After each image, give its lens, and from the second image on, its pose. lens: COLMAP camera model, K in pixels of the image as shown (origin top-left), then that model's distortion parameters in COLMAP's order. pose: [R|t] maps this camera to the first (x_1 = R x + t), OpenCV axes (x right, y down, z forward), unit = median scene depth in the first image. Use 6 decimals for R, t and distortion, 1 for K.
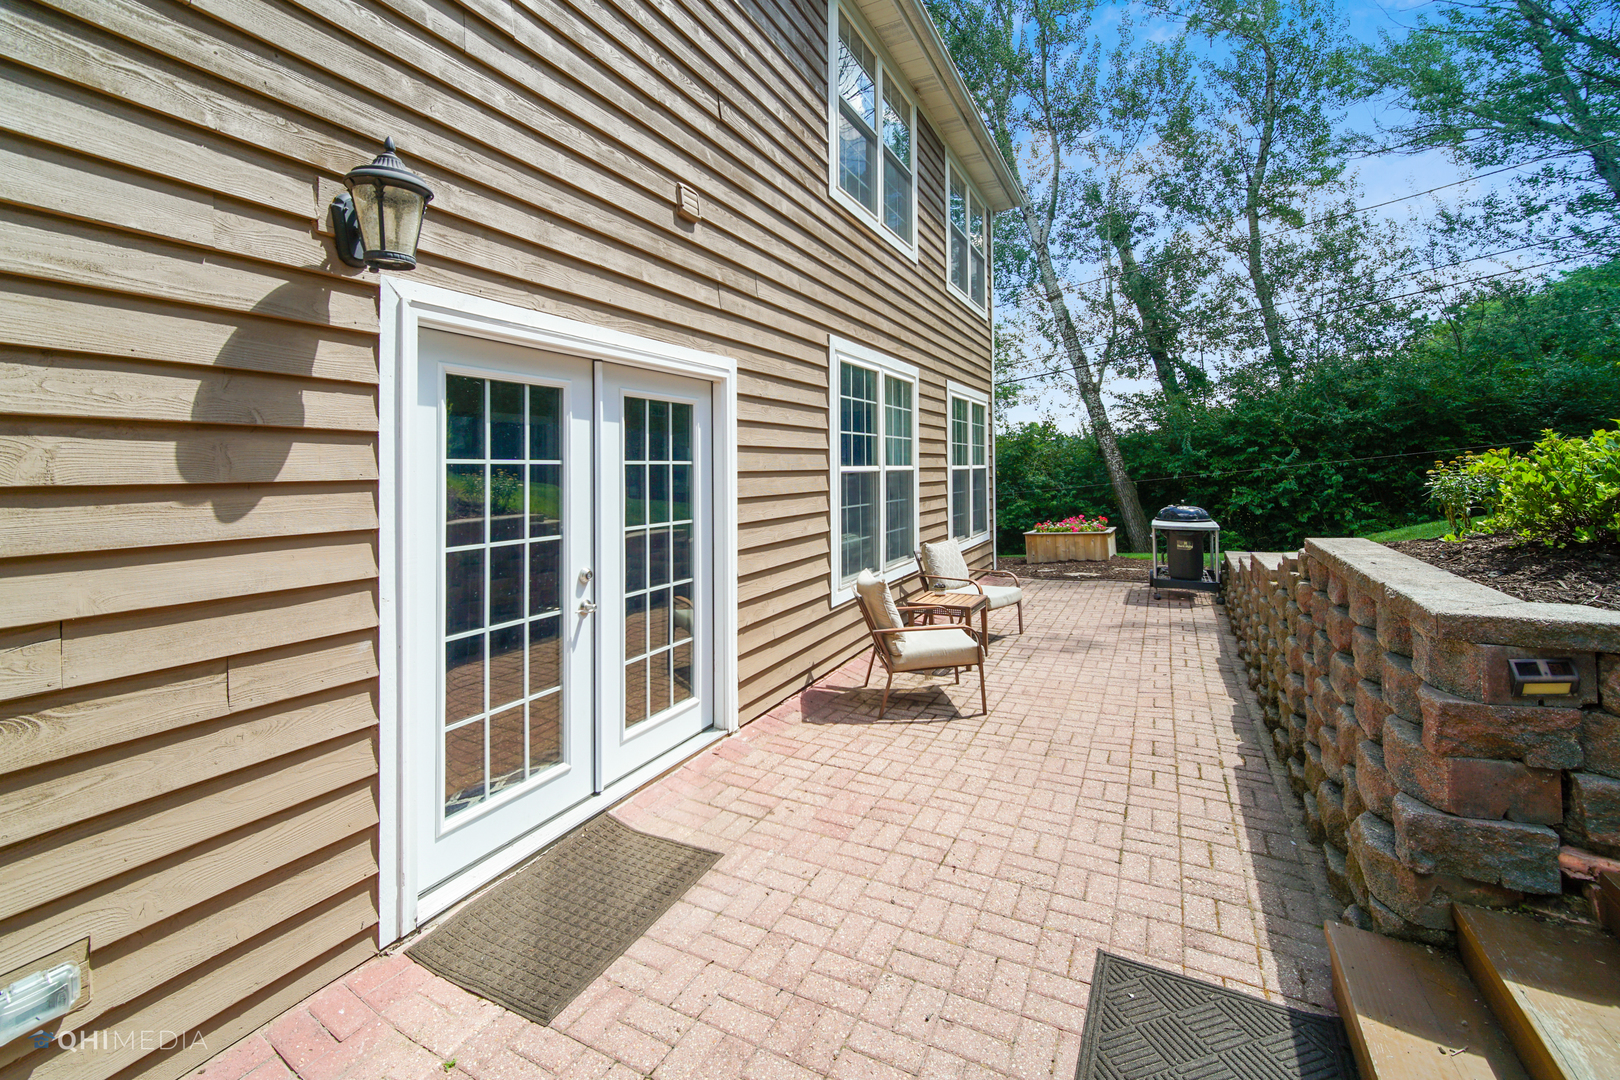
lens RADIAL K [[671.1, 0, 811.9], [0, 671.1, 461.3], [0, 0, 1]] dist [-0.000010, -0.000325]
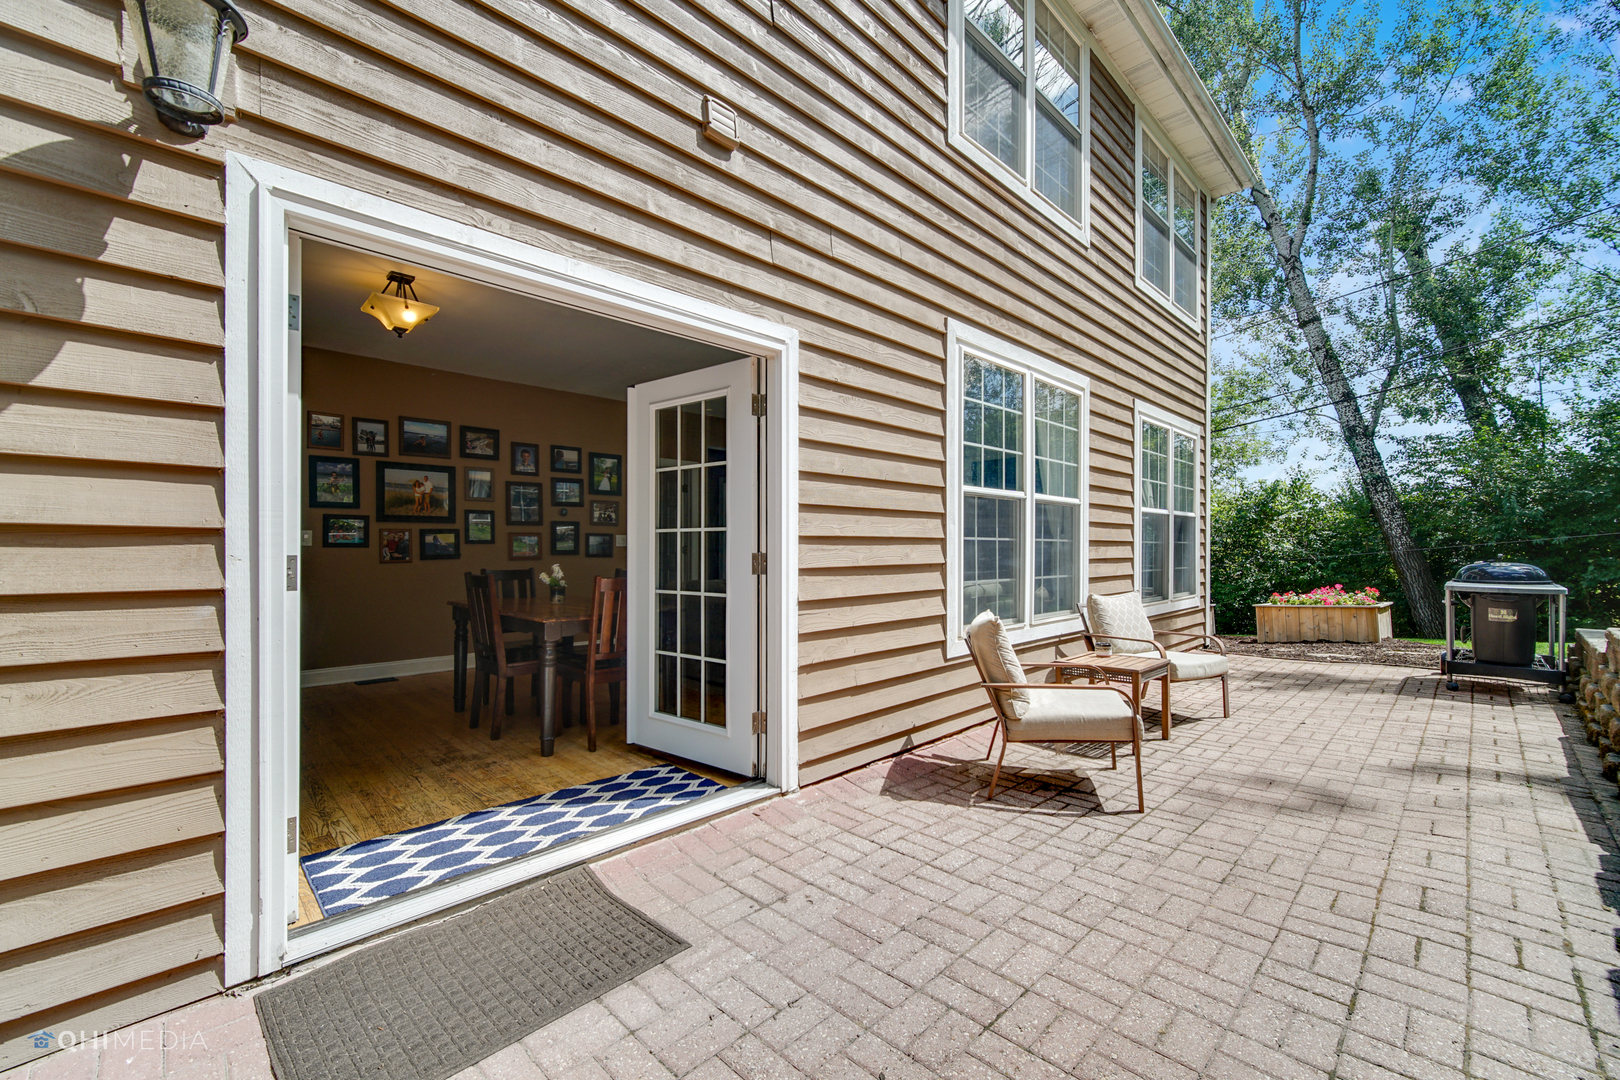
lens RADIAL K [[663.6, 0, 815.6], [0, 663.6, 549.0], [0, 0, 1]] dist [-0.006127, 0.002995]
pose [[0.954553, 0.011883, -0.297803, 0.115562], [-0.008089, 0.999870, 0.013972, 0.077723], [0.297931, -0.010928, 0.954525, 0.195315]]
